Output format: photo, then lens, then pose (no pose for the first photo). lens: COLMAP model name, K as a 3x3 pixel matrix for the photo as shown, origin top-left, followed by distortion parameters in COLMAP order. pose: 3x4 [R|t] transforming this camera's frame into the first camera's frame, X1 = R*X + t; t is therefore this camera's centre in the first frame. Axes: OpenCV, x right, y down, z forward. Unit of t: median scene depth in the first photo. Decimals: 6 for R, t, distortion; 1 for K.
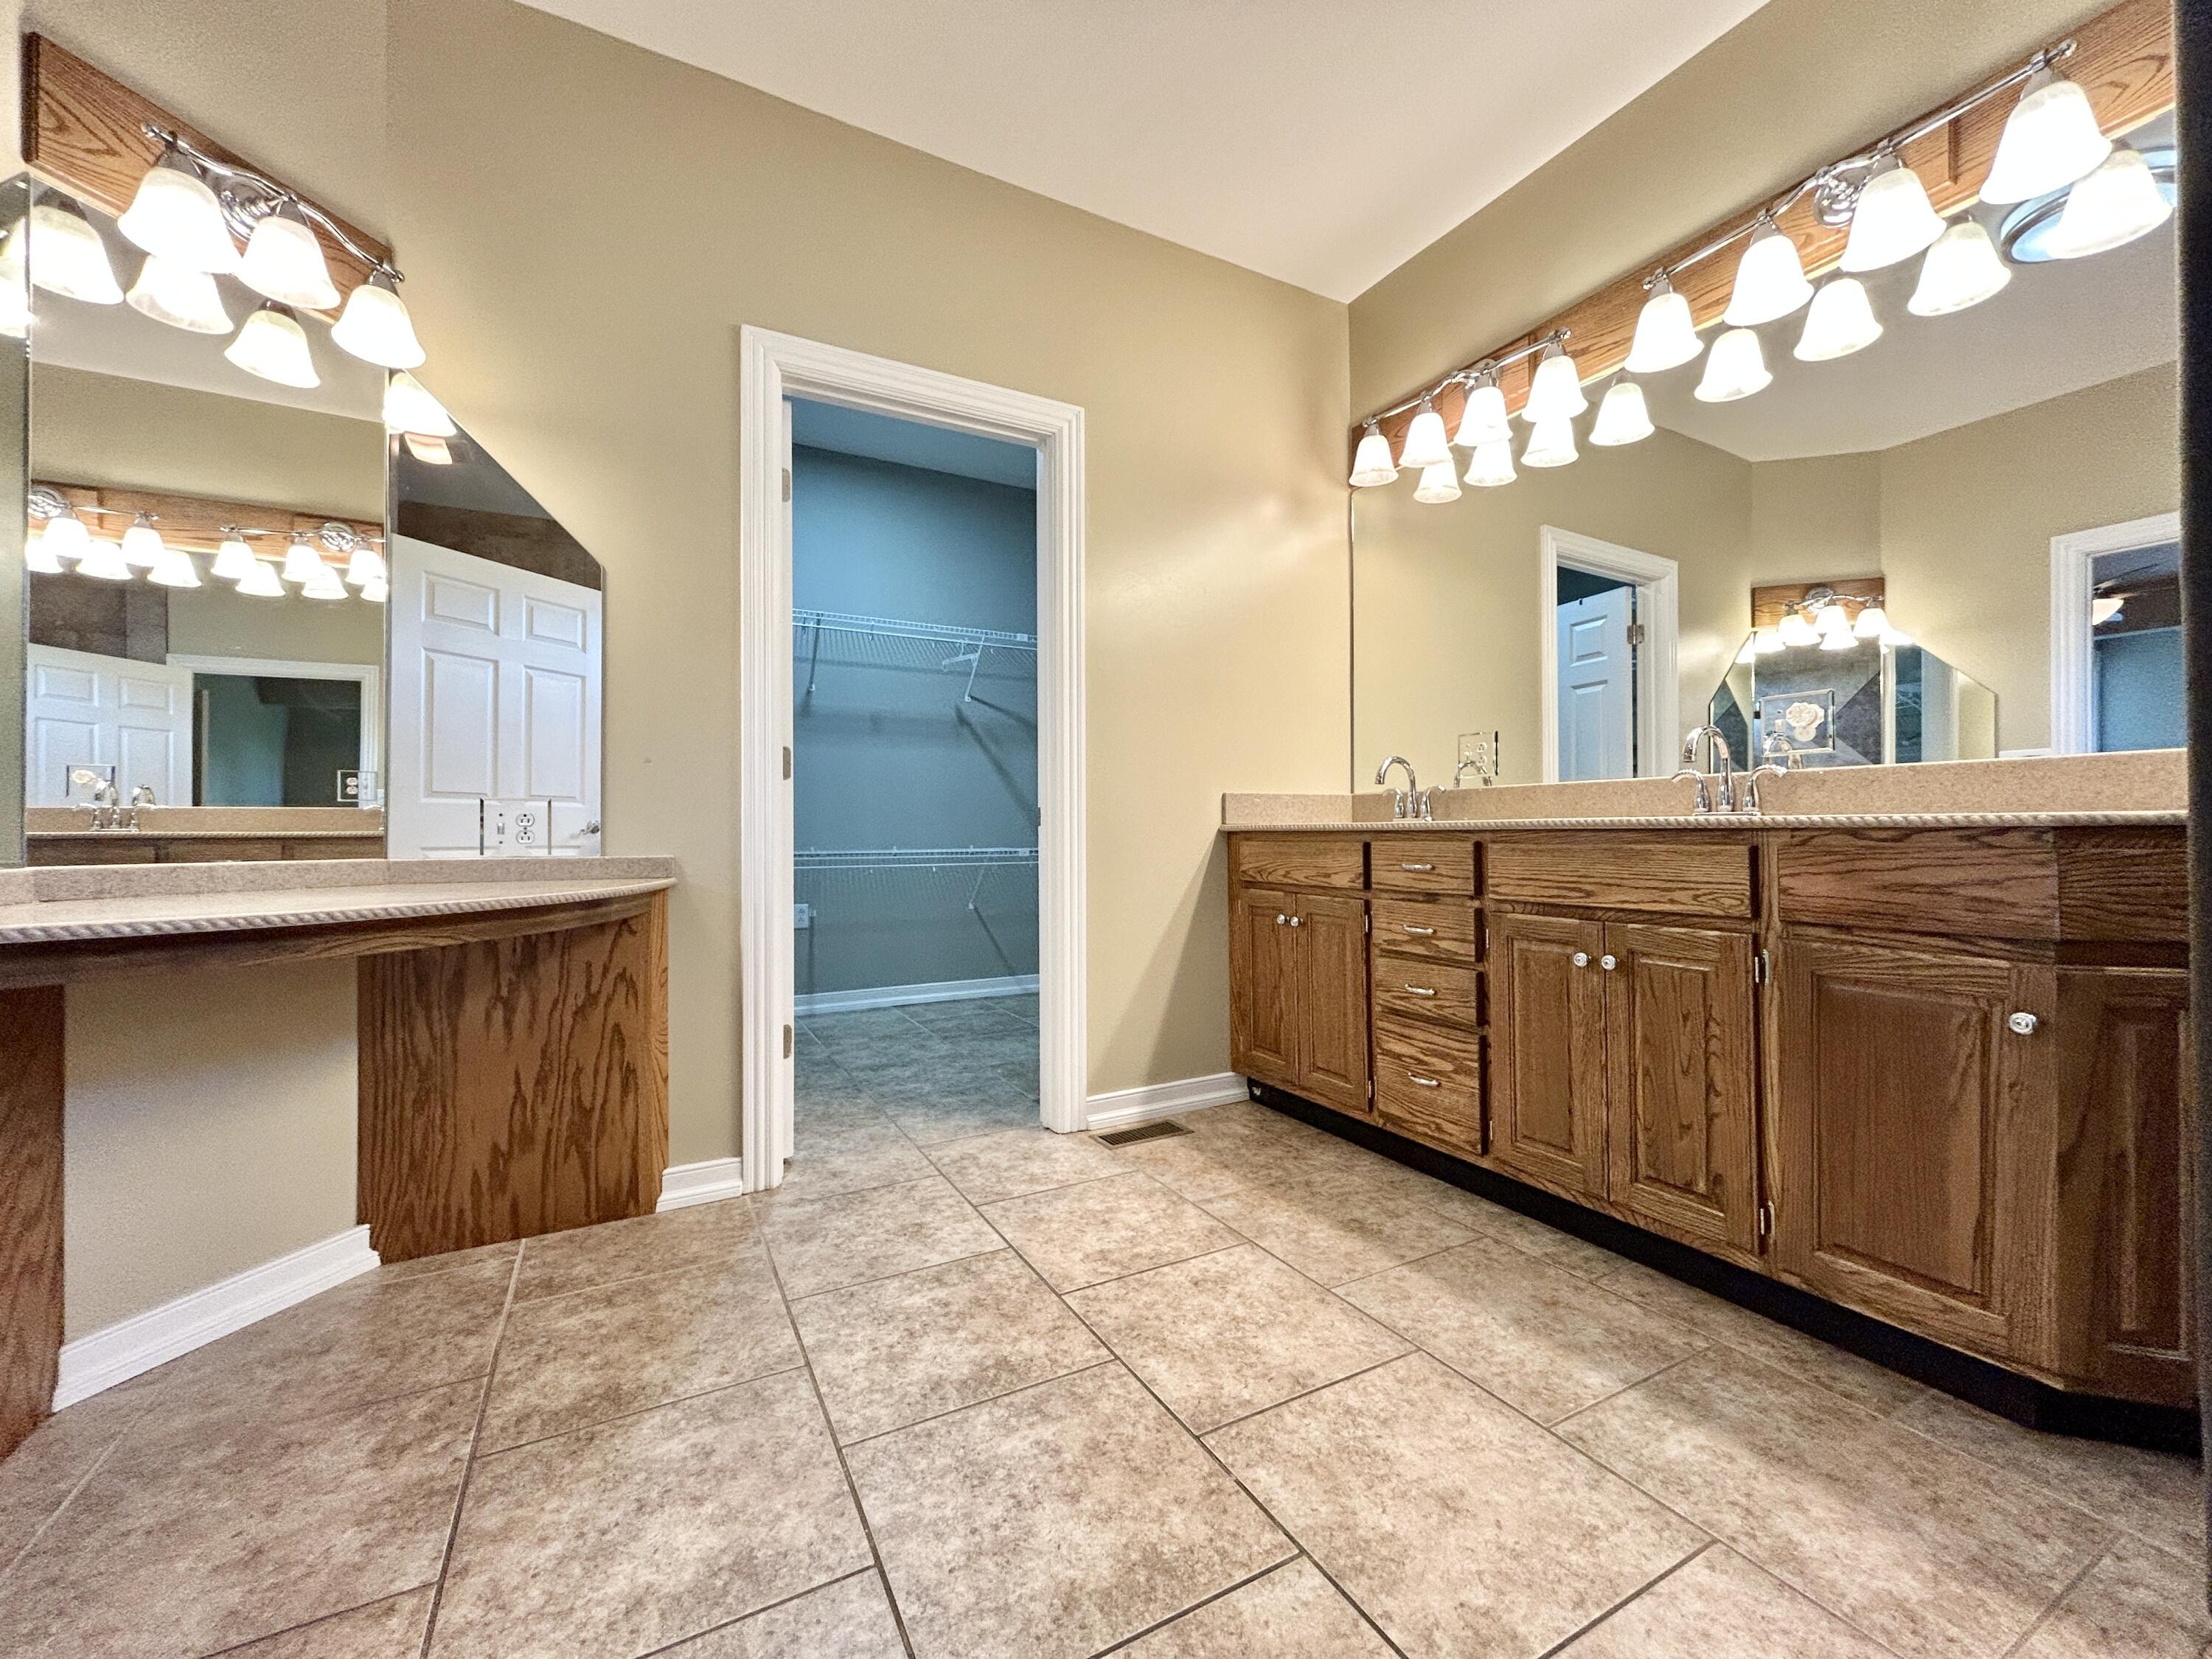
lens RADIAL K [[887.8, 0, 1116.9], [0, 887.8, 829.6], [0, 0, 1]] dist [0.003435, 0.001346]
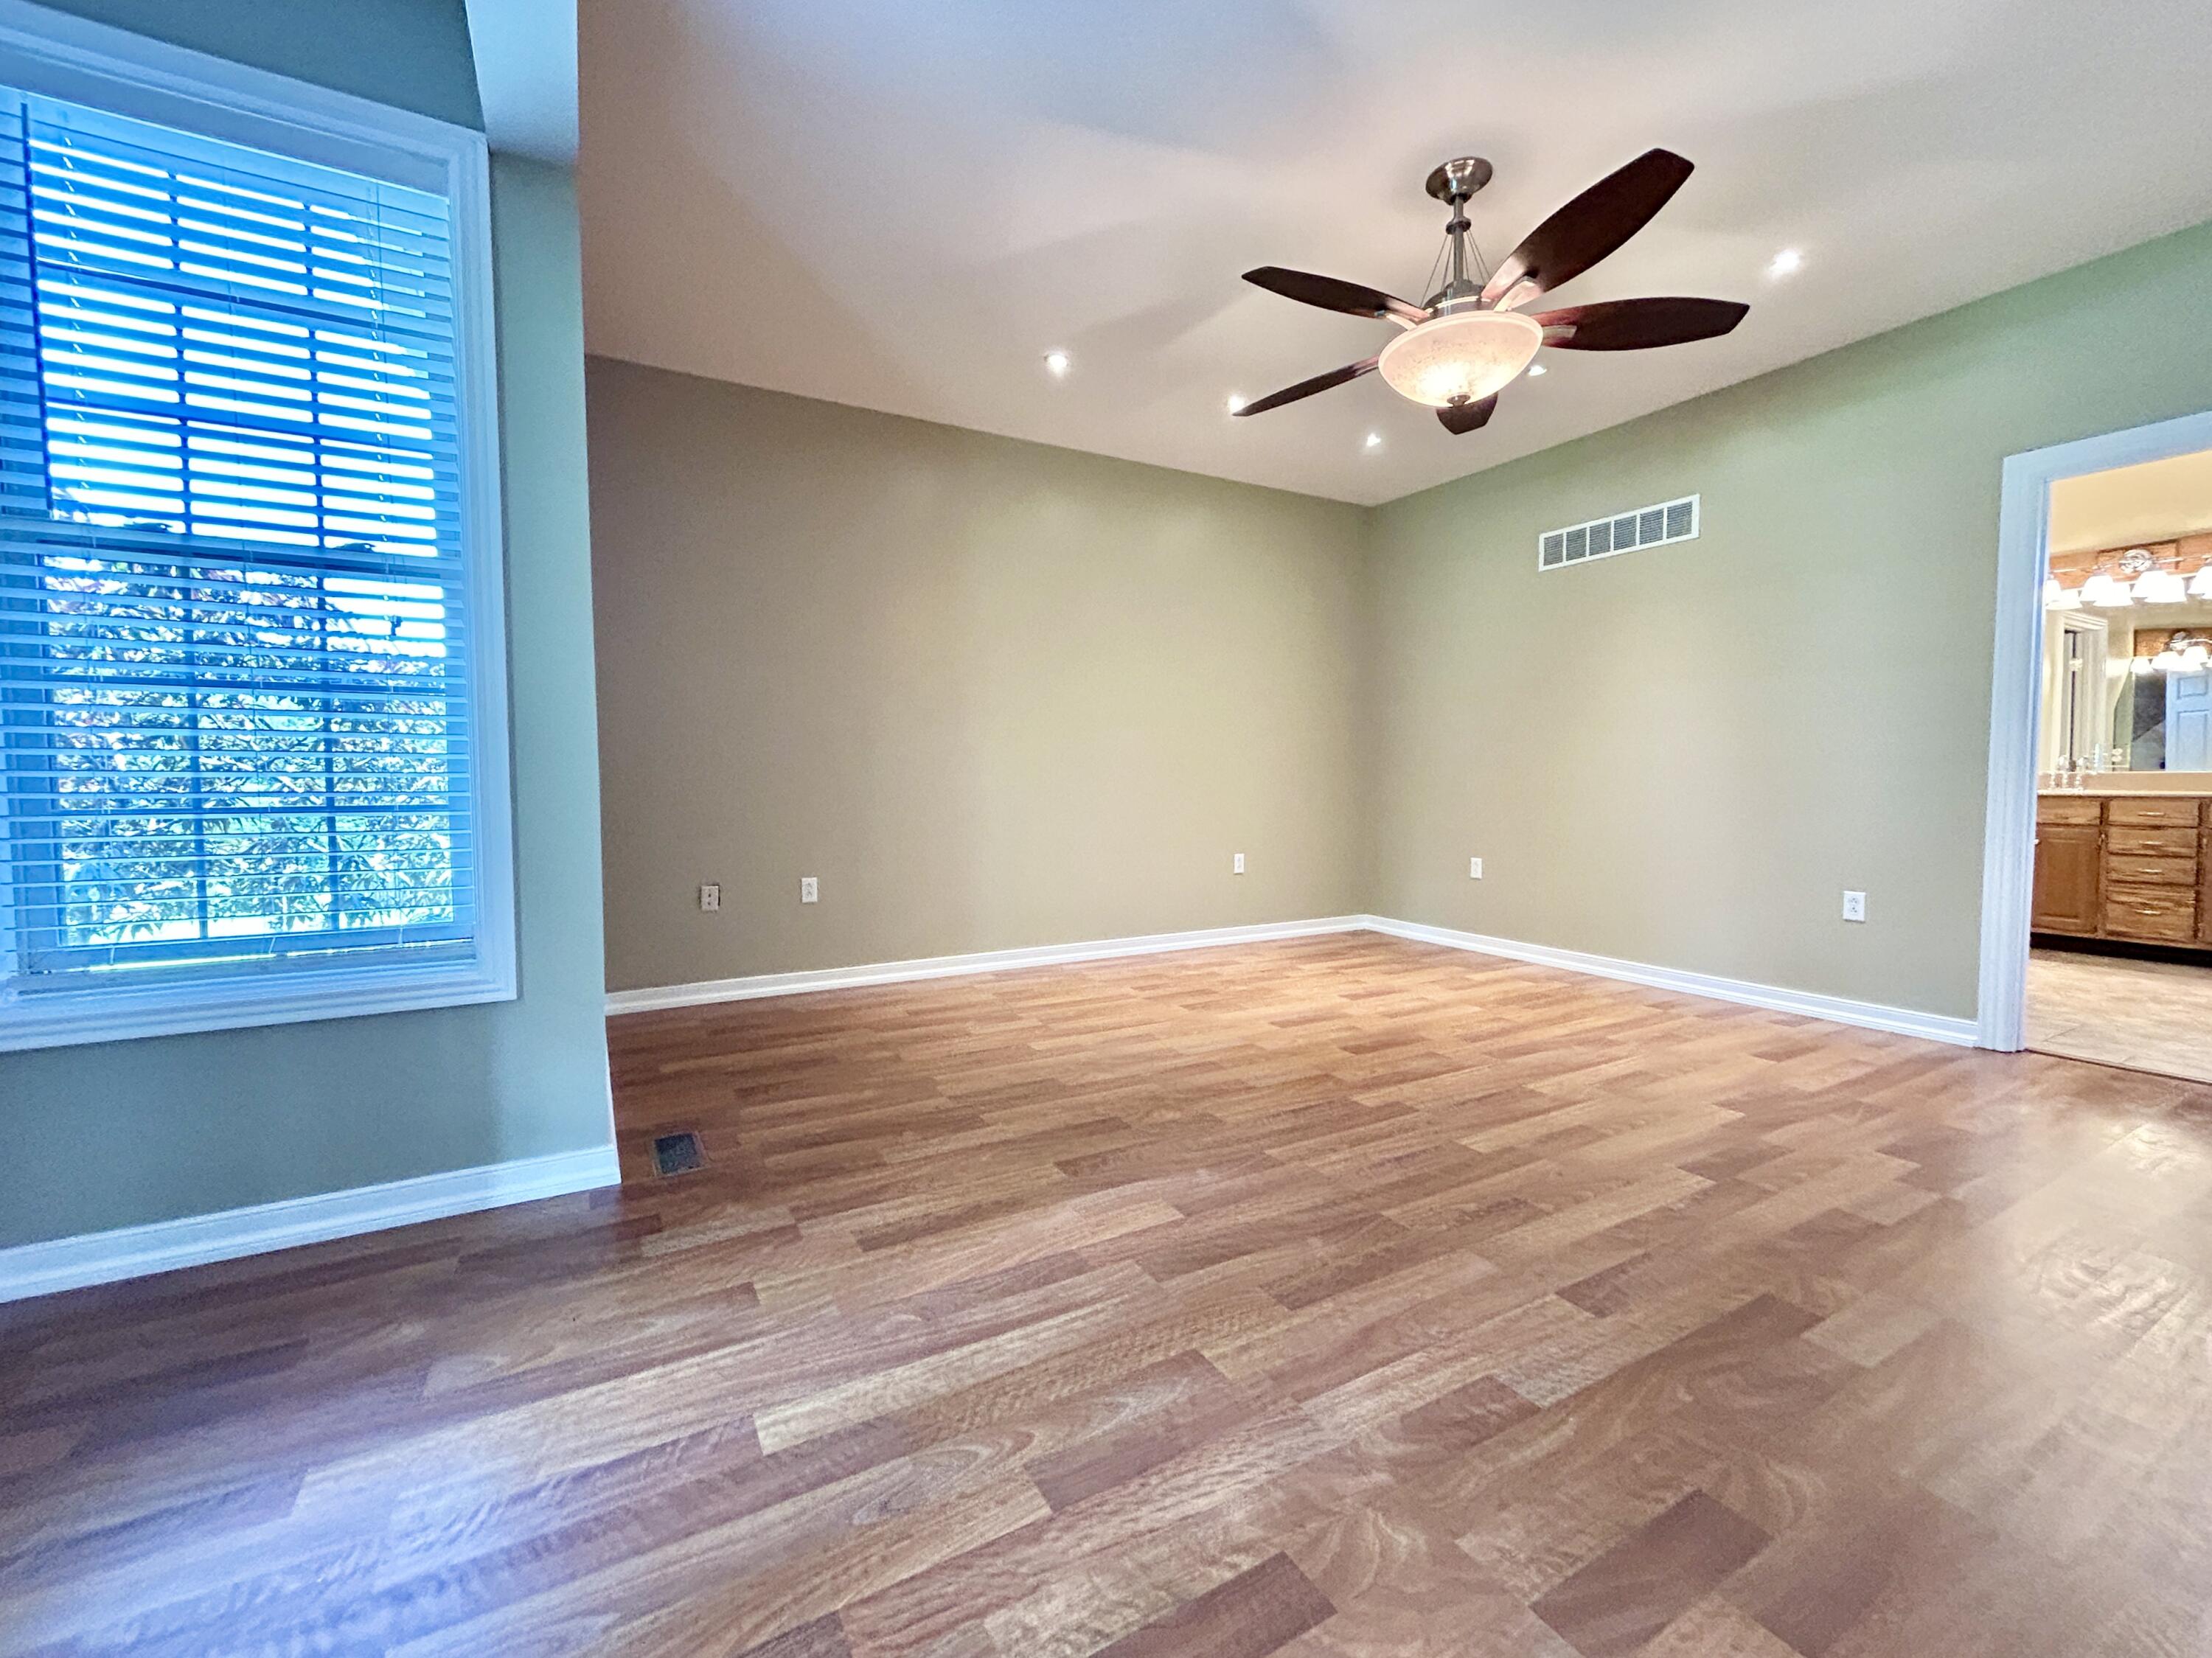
lens RADIAL K [[887.7, 0, 1095.8], [0, 887.7, 825.4], [0, 0, 1]] dist [0.003435, 0.001346]
pose [[0.999953, -0.005293, -0.008119, -2.099976], [0.005709, 0.998629, 0.052030, -0.053205], [0.007832, -0.052074, 0.998613, -1.122099]]
